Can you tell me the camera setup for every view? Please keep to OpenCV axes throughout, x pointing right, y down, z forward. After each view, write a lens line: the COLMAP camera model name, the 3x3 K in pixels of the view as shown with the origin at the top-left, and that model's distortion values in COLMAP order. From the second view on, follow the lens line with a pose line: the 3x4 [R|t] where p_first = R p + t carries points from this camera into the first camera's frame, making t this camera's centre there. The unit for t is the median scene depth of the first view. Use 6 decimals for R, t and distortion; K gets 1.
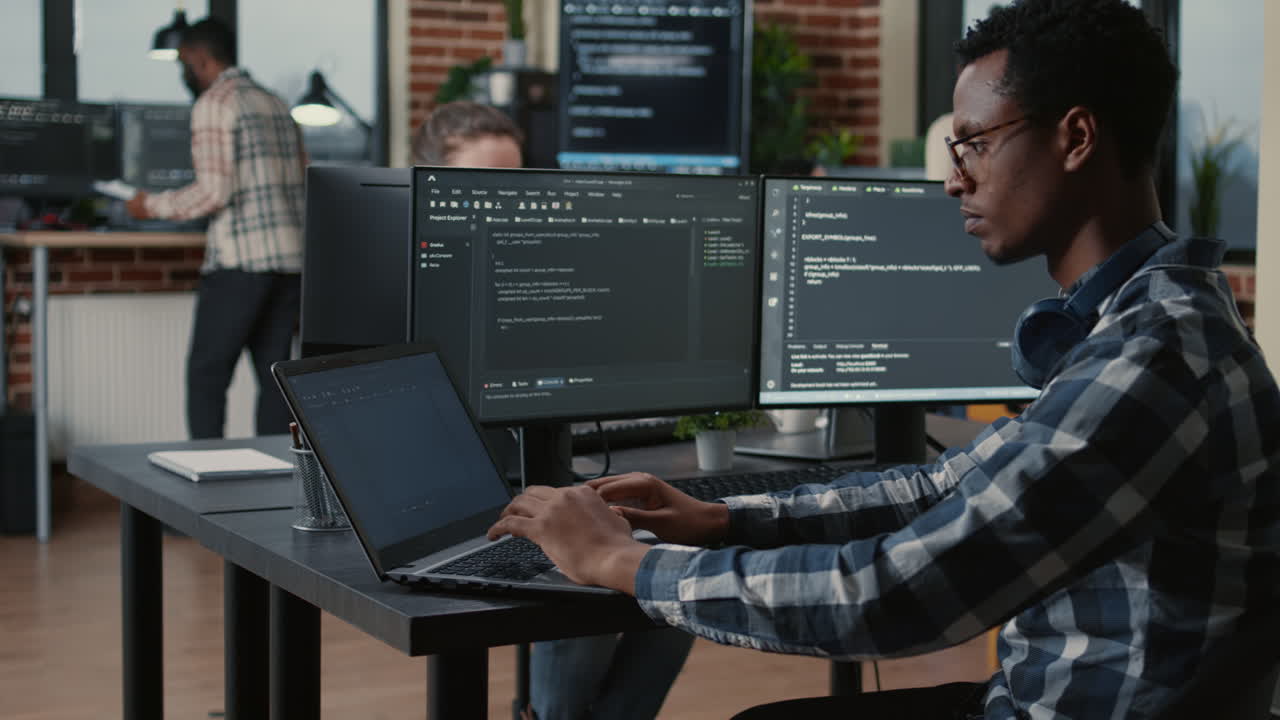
lens RADIAL K [[1954.2, 0, 722.2], [0, 1954.2, 355.9], [0, 0, 1]] dist [-0.015751, 0.000000]
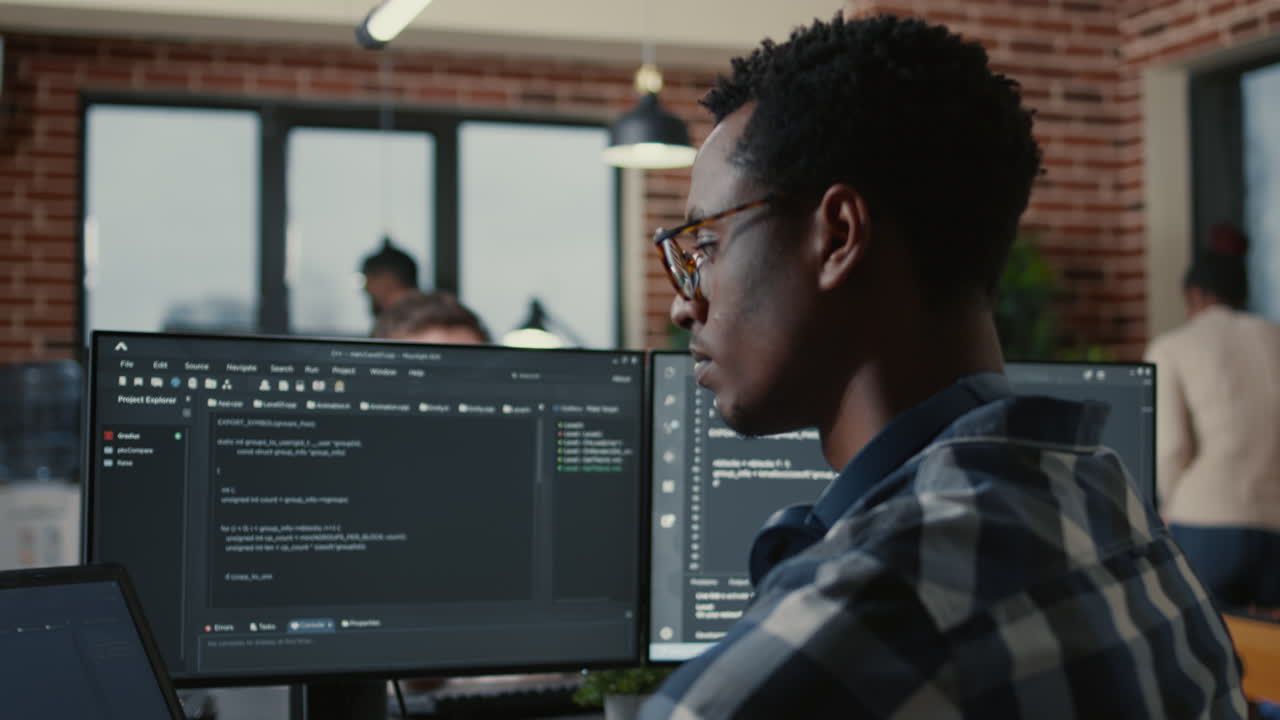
lens RADIAL K [[1954.2, 0, 701.8], [0, 1954.2, 431.6], [0, 0, 1]] dist [-0.015751, 0.000000]
pose [[0.977667, -0.006977, -0.210045, 0.197977], [-0.011738, 0.996076, -0.087724, 0.003436], [0.209832, 0.088231, 0.973748, 0.289189]]
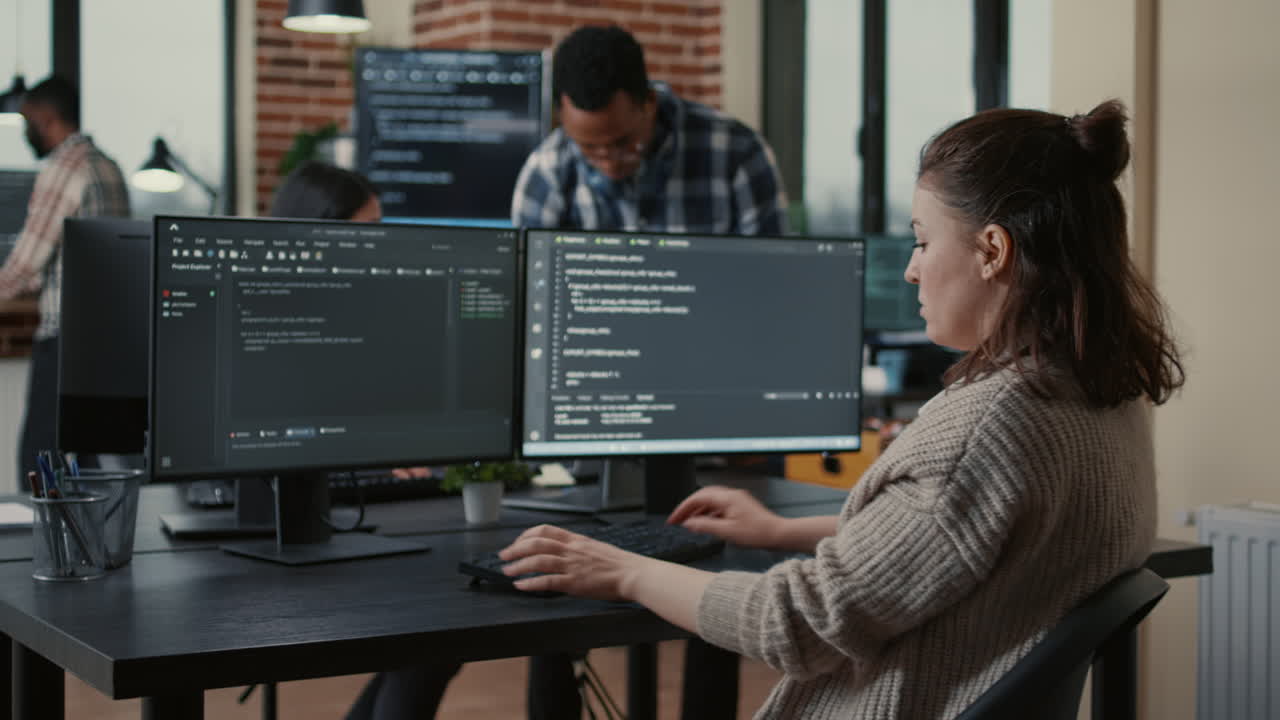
lens RADIAL K [[1954.2, 0, 700.8], [0, 1954.2, 385.2], [0, 0, 1]] dist [-0.015751, 0.000000]
pose [[0.999034, -0.002505, 0.043880, 0.068304], [0.003508, 0.999734, -0.022798, 0.012213], [-0.043811, 0.022930, 0.998777, -0.007415]]
